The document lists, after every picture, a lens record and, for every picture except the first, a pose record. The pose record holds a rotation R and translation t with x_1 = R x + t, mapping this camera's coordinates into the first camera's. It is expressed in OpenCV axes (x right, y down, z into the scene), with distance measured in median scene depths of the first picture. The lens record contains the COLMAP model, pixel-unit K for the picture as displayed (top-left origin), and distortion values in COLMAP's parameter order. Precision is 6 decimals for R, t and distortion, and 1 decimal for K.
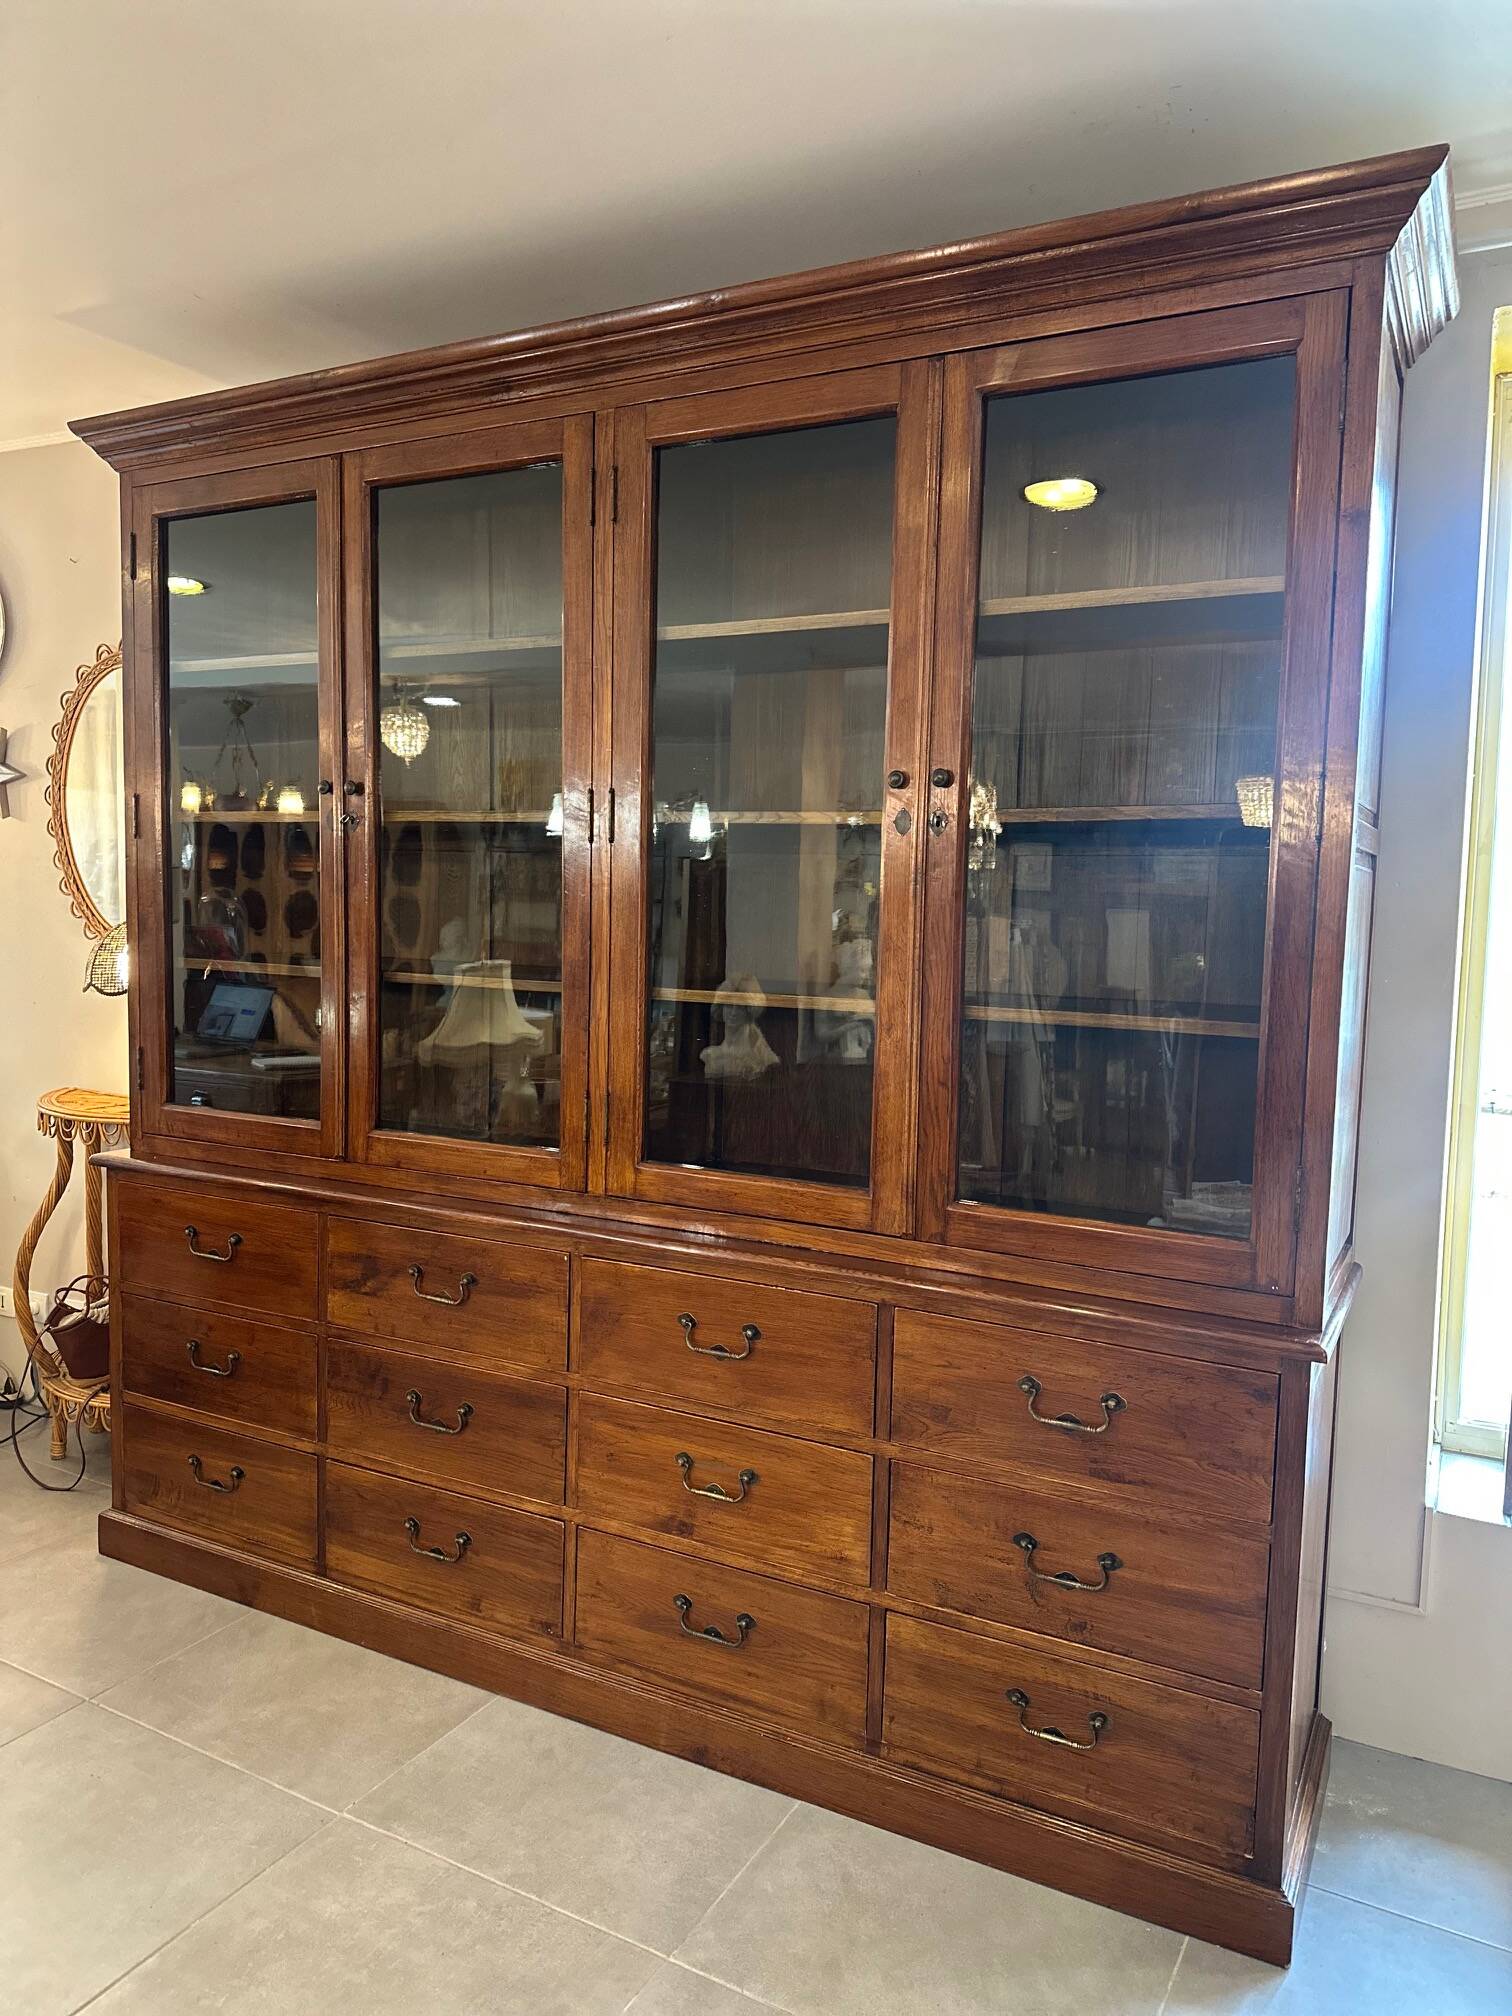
lens RADIAL K [[1425.9, 0, 757.6], [0, 1425.9, 1014.2], [0, 0, 1]] dist [0.071766, -0.091413]
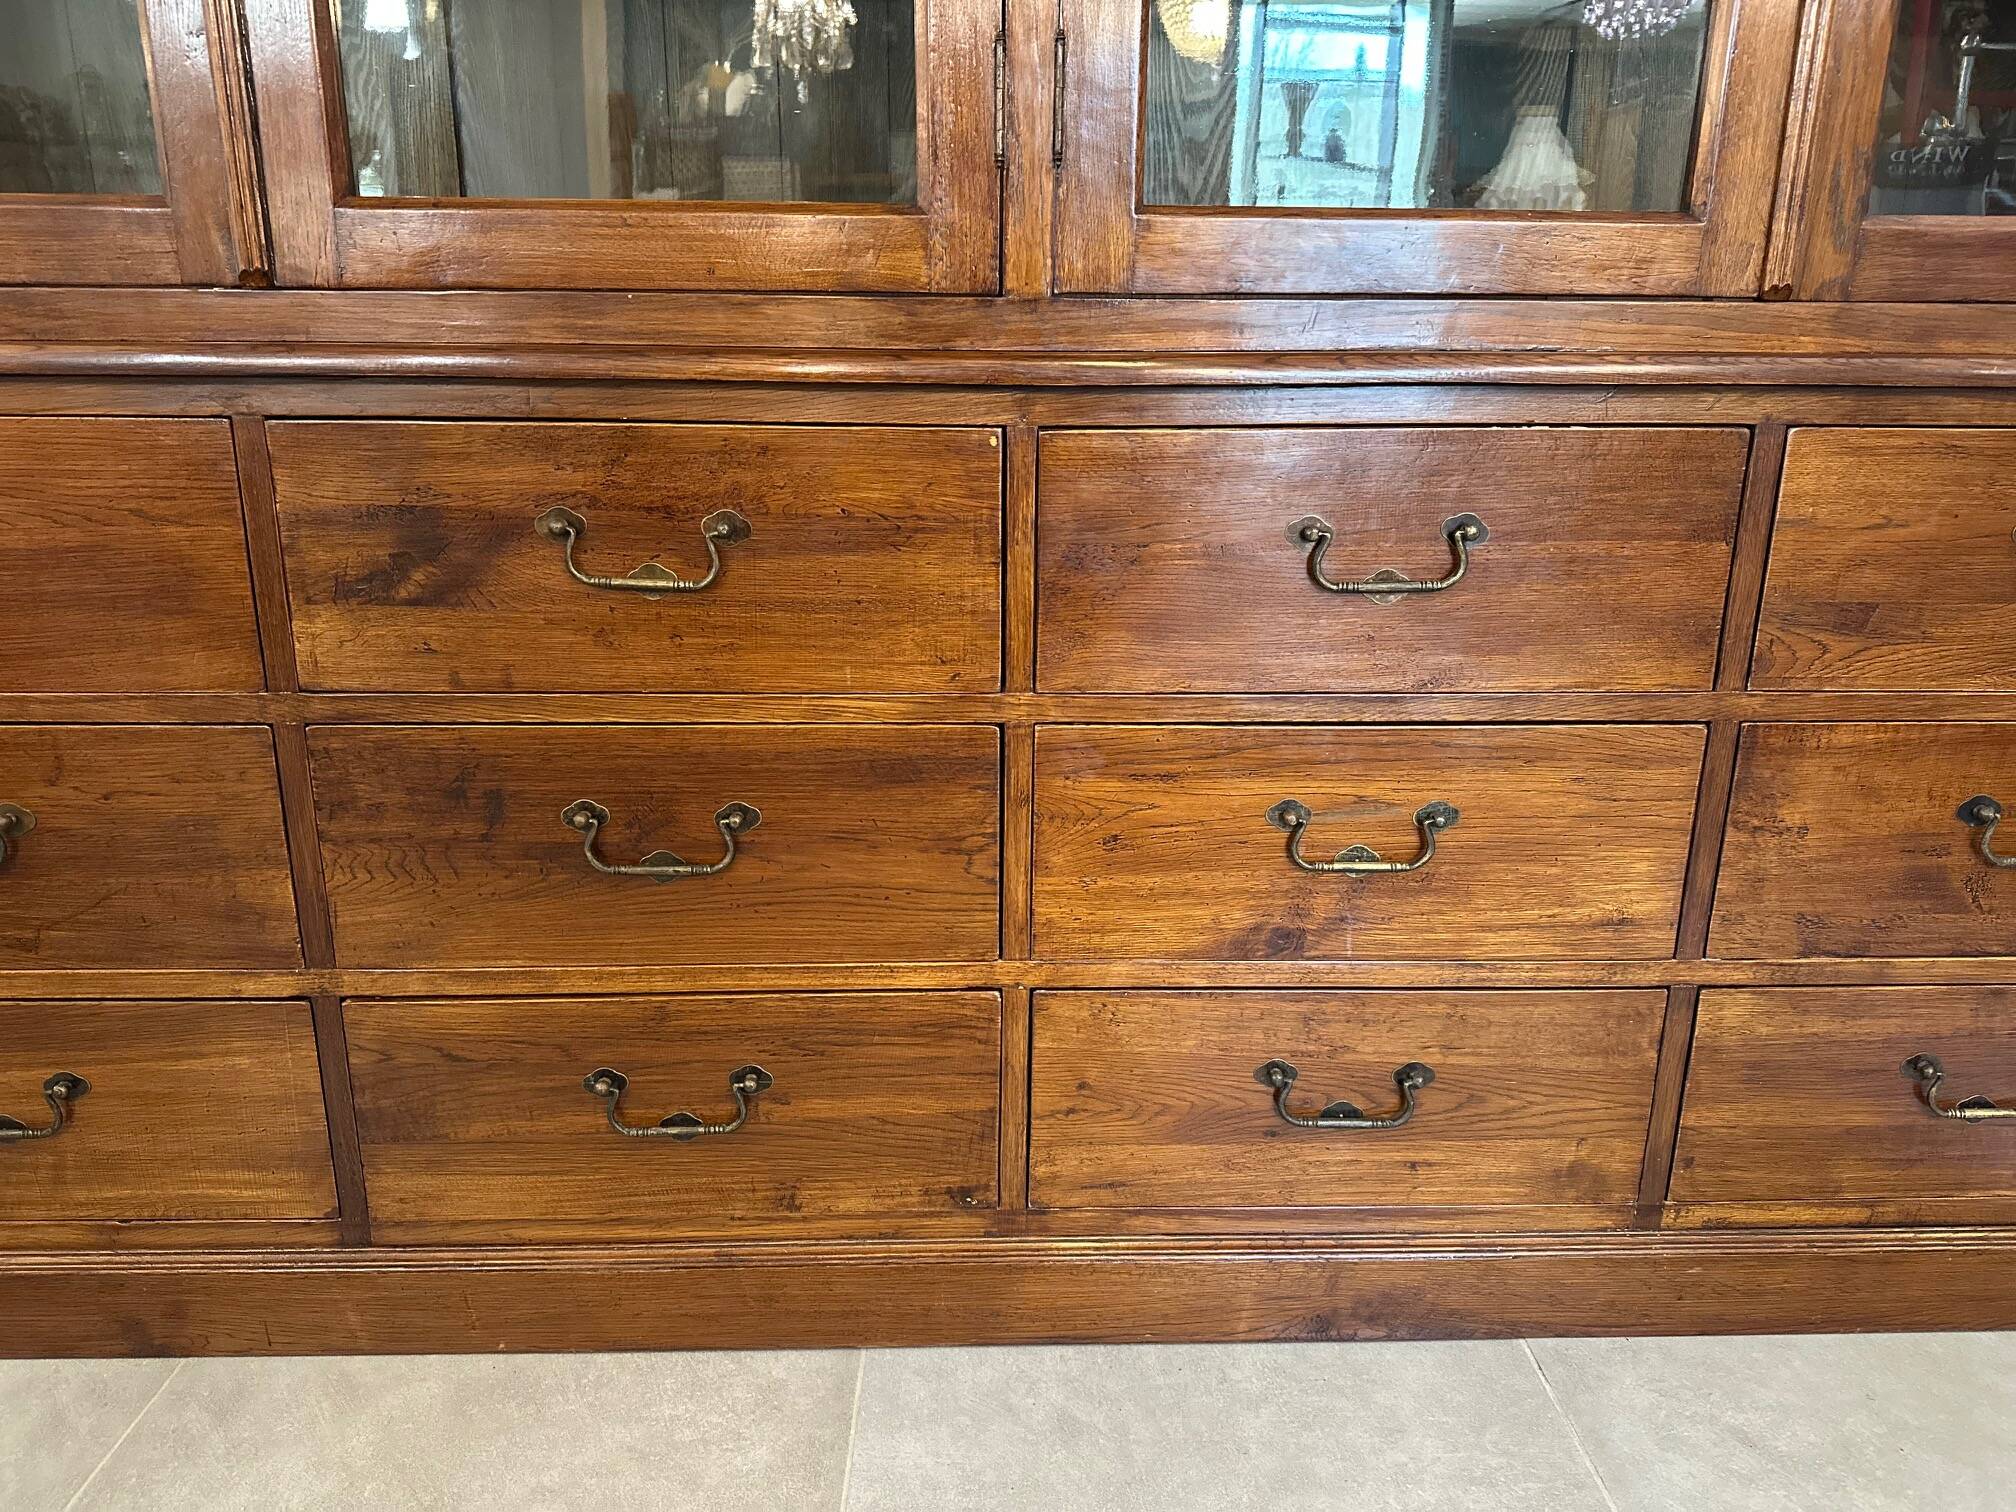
lens RADIAL K [[1425.9, 0, 1008.6], [0, 1425.9, 775.6], [0, 0, 1]] dist [0.071766, -0.091413]
pose [[0.867288, -0.154759, 0.473140, -0.378375], [0.053510, 0.973924, 0.220474, 0.185196], [-0.494922, -0.165897, 0.852954, 0.636193]]
